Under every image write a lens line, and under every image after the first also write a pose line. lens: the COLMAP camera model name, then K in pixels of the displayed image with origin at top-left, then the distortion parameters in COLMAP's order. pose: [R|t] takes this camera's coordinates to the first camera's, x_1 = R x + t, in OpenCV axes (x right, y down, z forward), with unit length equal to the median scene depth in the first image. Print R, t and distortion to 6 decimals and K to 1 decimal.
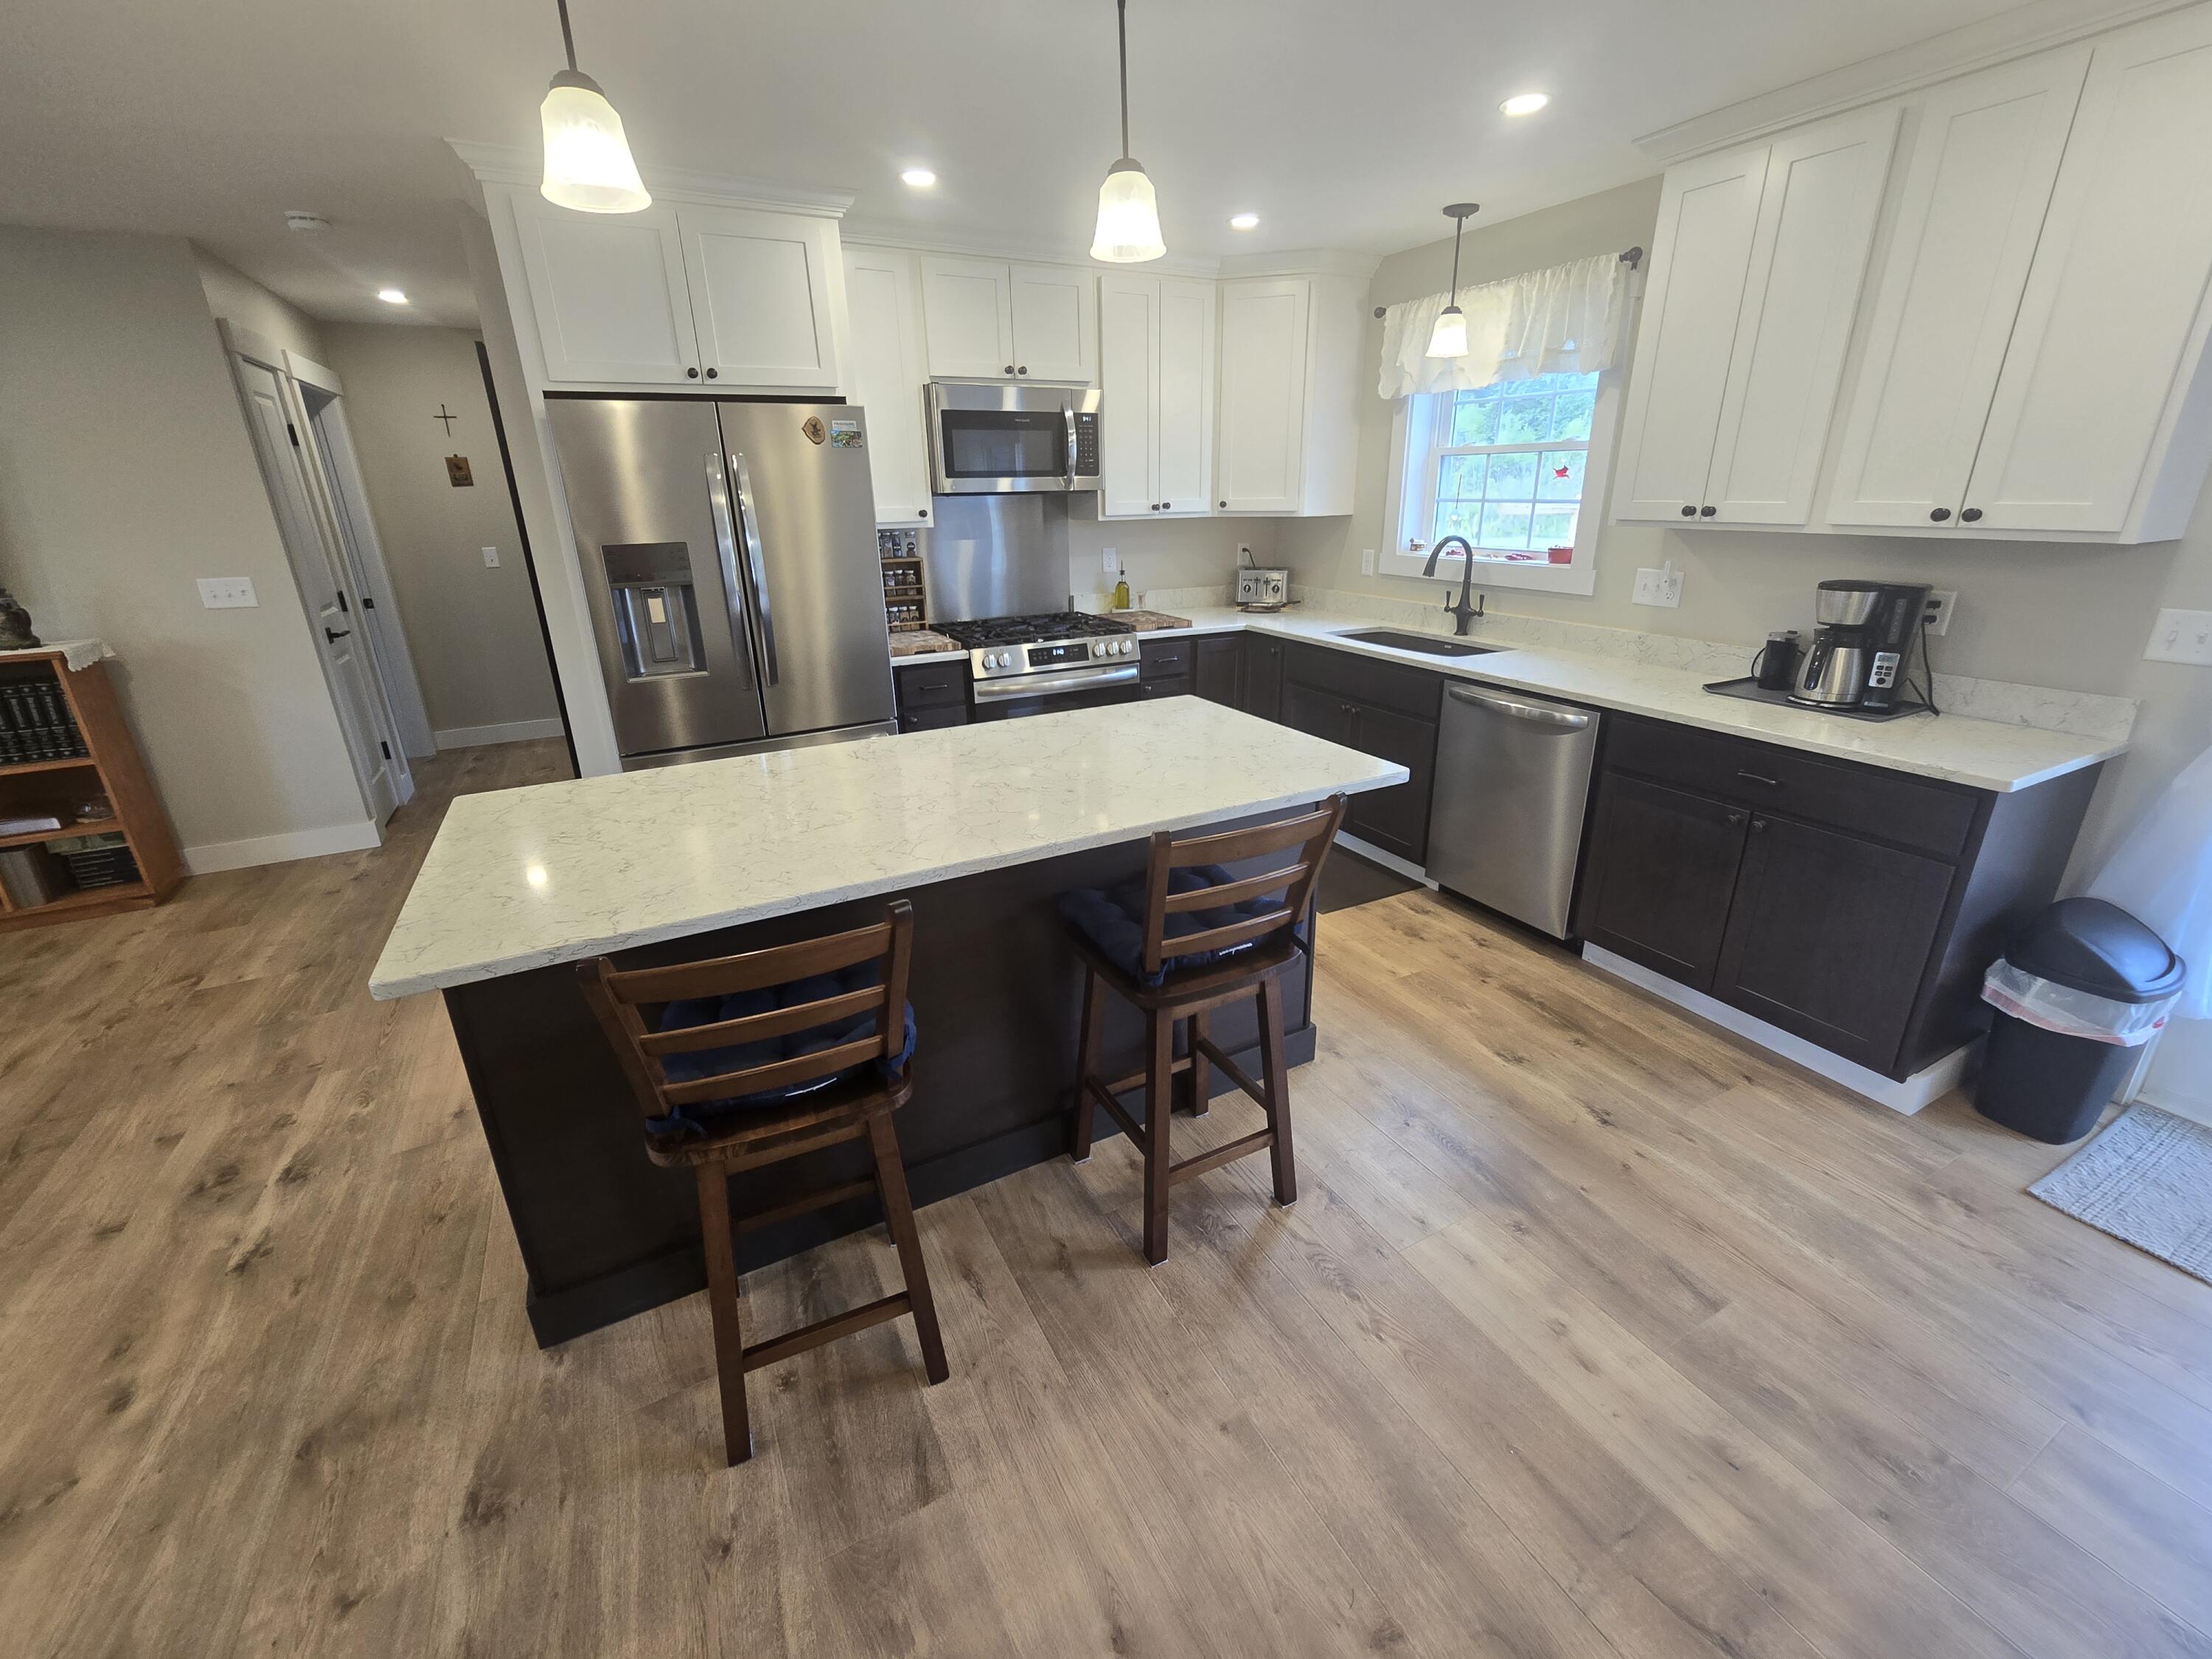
lens RADIAL K [[918.4, 0, 1106.0], [0, 918.4, 829.5], [0, 0, 1]] dist [-0.003274, 0.004837]
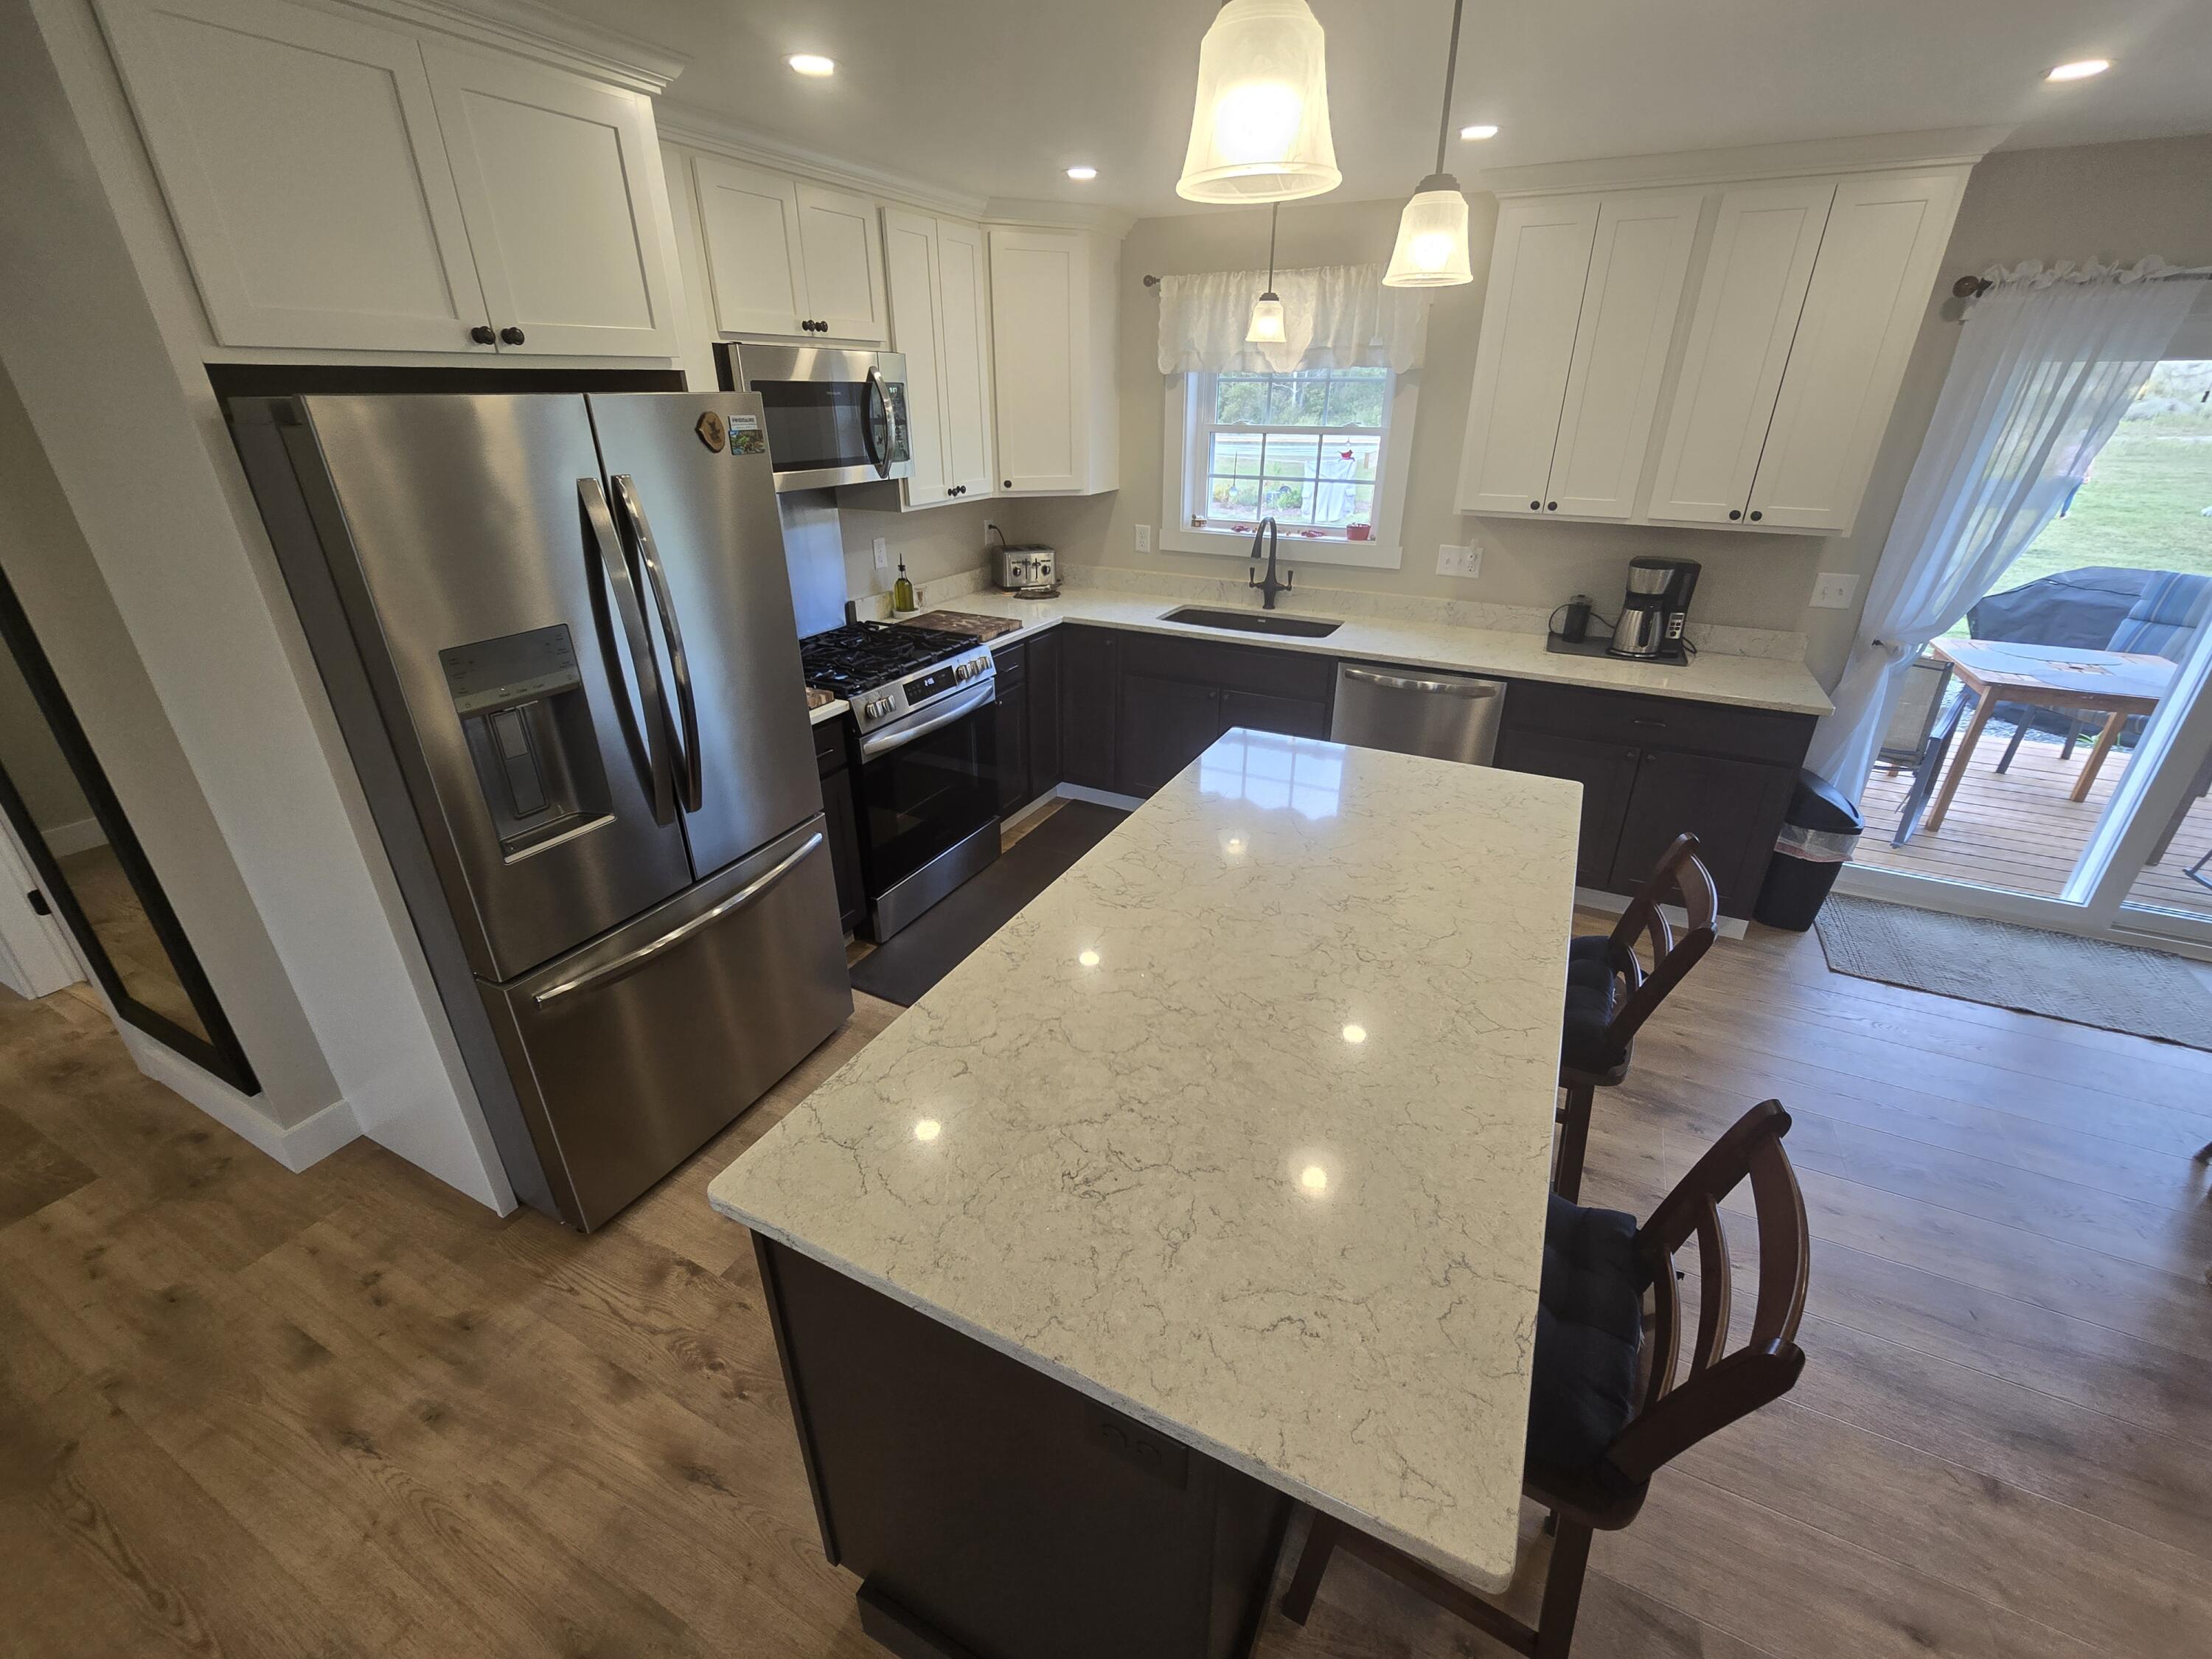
lens RADIAL K [[923.0, 0, 1106.1], [0, 923.0, 834.6], [0, 0, 1]] dist [0.002229, 0.000729]
pose [[0.812681, -0.237790, 0.531983, -0.452707], [0.190885, 0.971212, 0.142515, -0.166291], [-0.550557, -0.014272, 0.834676, 0.236153]]
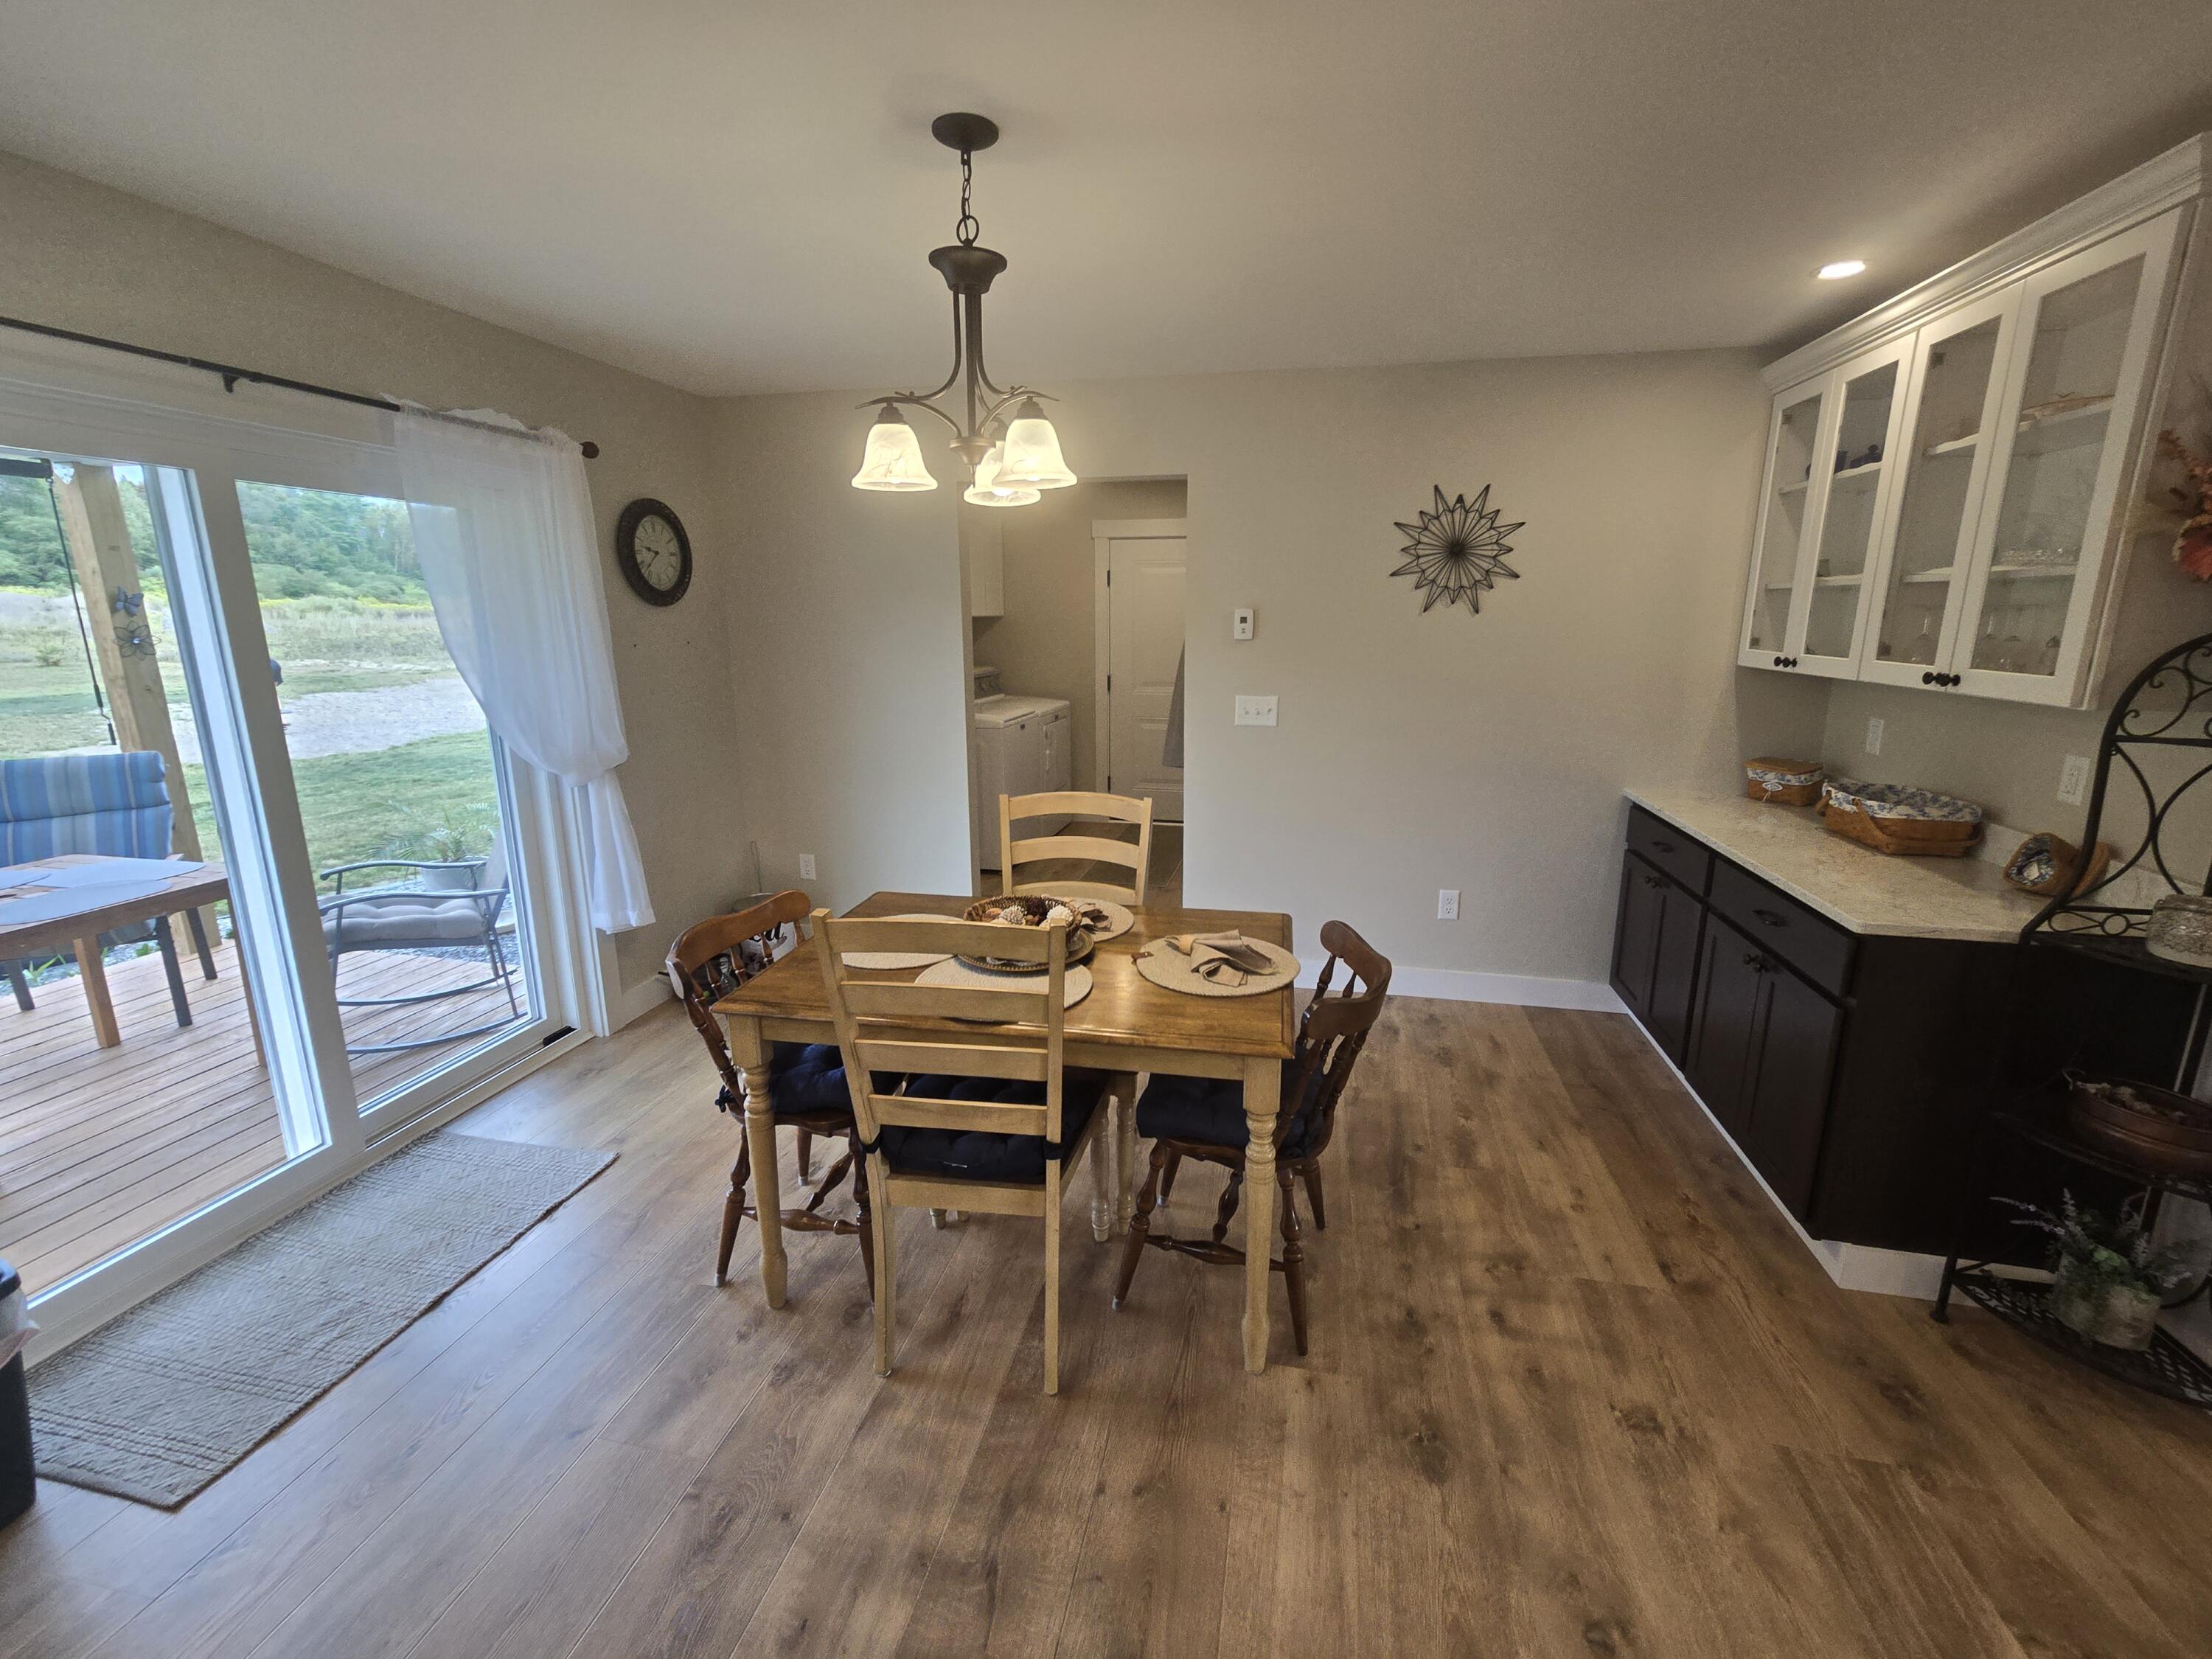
lens RADIAL K [[911.8, 0, 1110.2], [0, 911.8, 813.5], [0, 0, 1]] dist [-0.002317, -0.000095]
pose [[-0.770004, -0.122404, 0.626188, -0.018366], [0.236777, 0.856524, 0.458587, -0.171833], [-0.592478, 0.501381, -0.630545, 0.439277]]
